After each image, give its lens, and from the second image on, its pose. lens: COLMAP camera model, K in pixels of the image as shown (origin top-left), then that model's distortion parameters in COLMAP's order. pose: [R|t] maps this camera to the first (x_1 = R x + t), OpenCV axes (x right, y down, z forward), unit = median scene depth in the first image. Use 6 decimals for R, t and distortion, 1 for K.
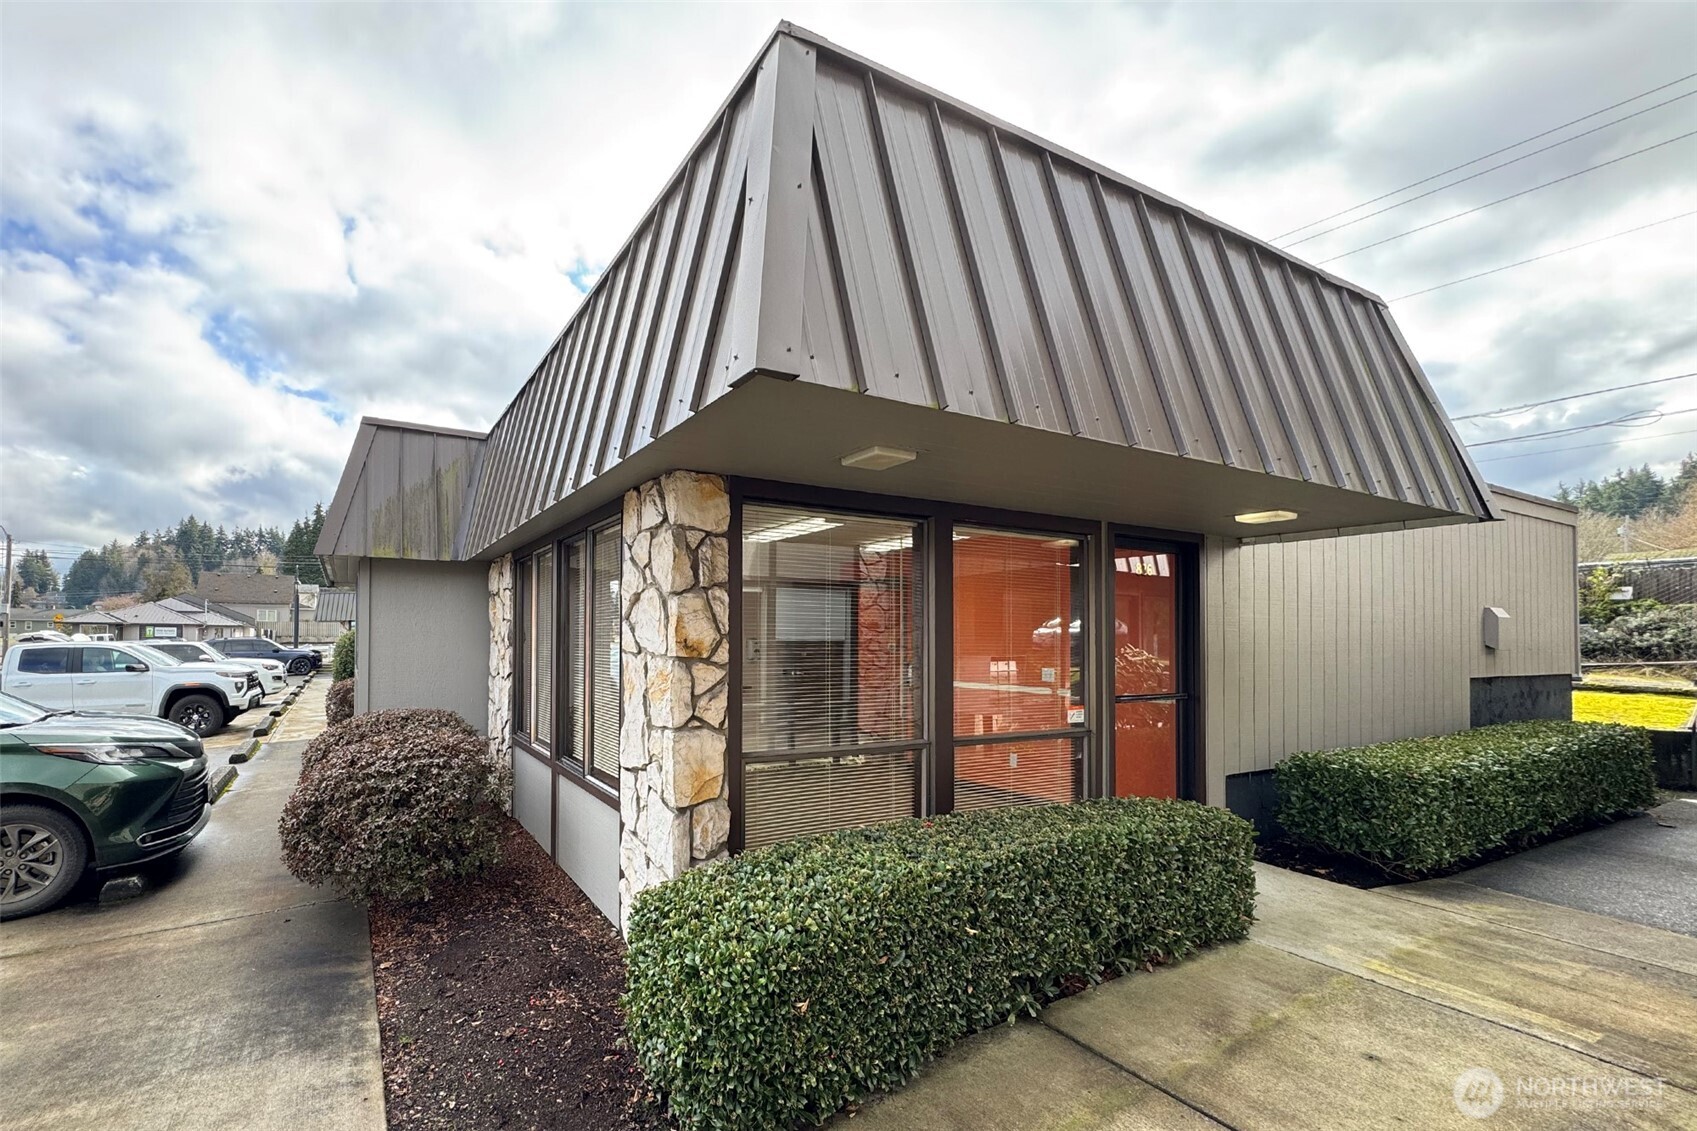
lens RADIAL K [[675.0, 0, 848.4], [0, 675.0, 623.2], [0, 0, 1]] dist [-0.001270, -0.000155]
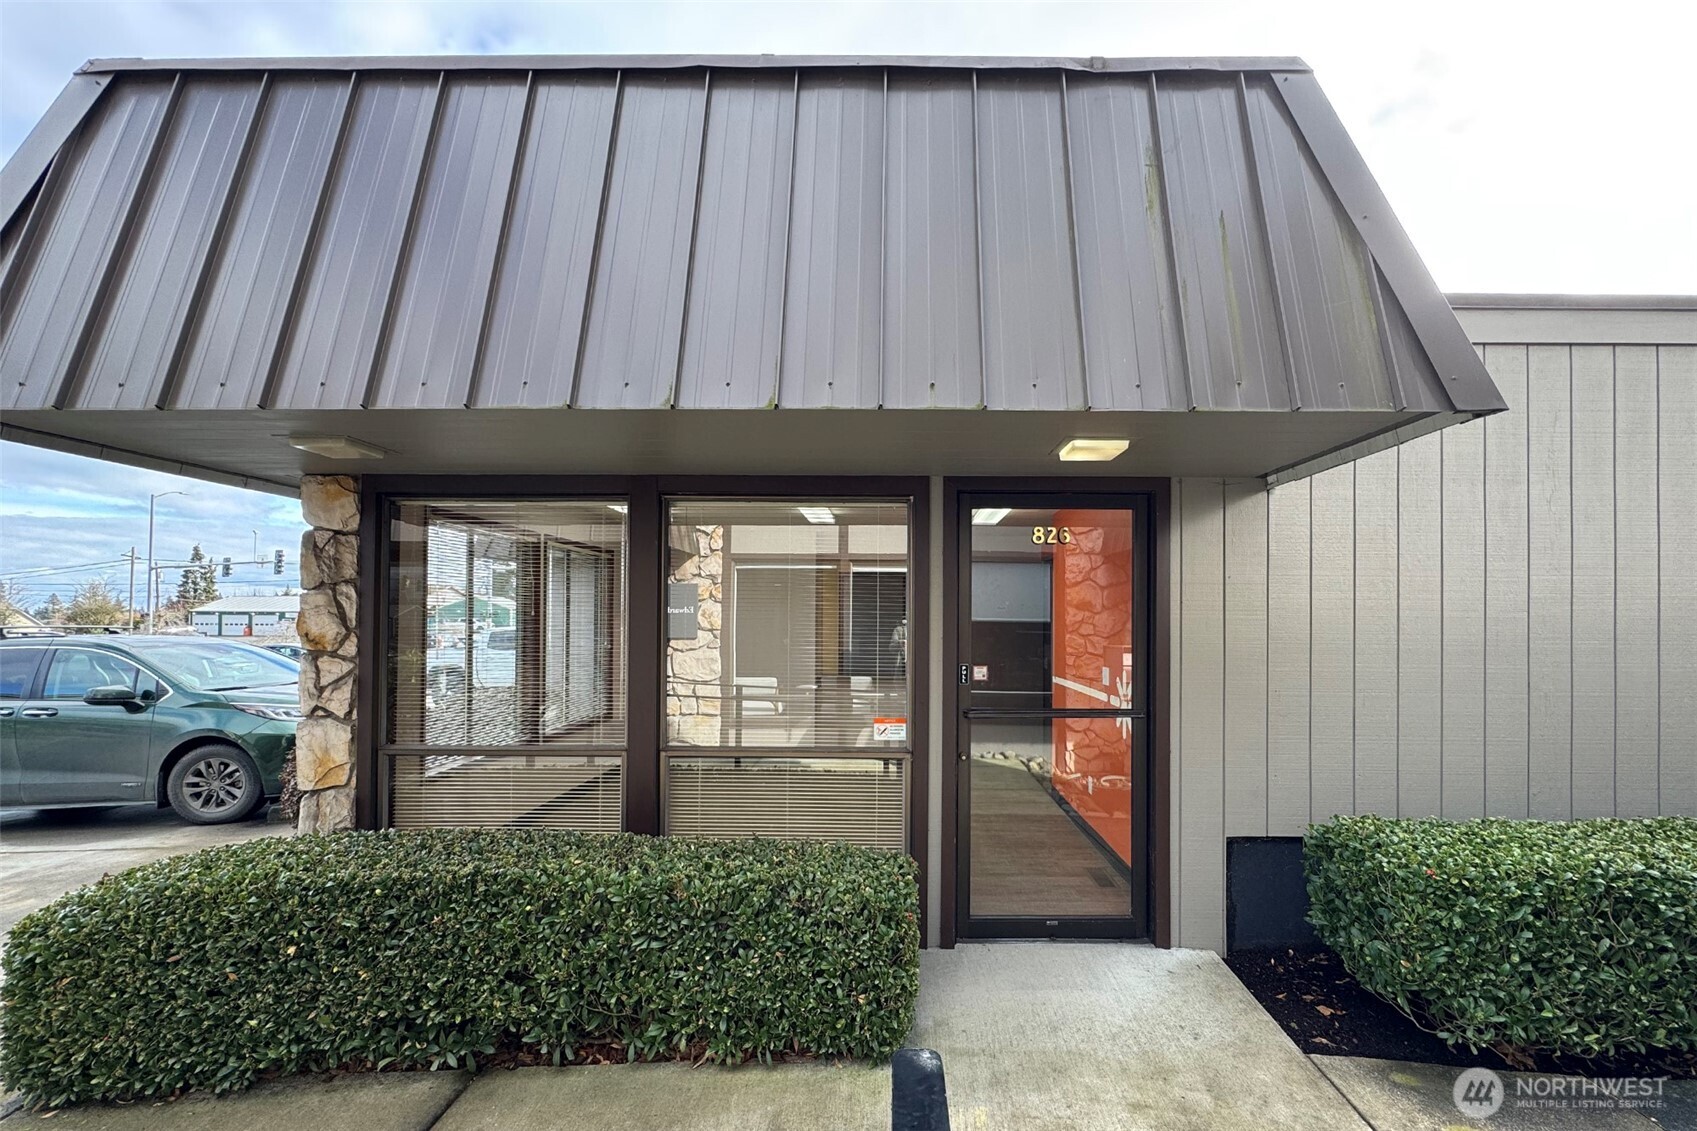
lens RADIAL K [[758.7, 0, 848.4], [0, 758.7, 596.4], [0, 0, 1]] dist [0.000983, 0.000104]
pose [[0.889126, -0.012468, -0.457494, 1.031952], [0.010761, 0.999922, -0.006338, -0.017336], [0.457537, 0.000713, 0.889190, 0.312874]]
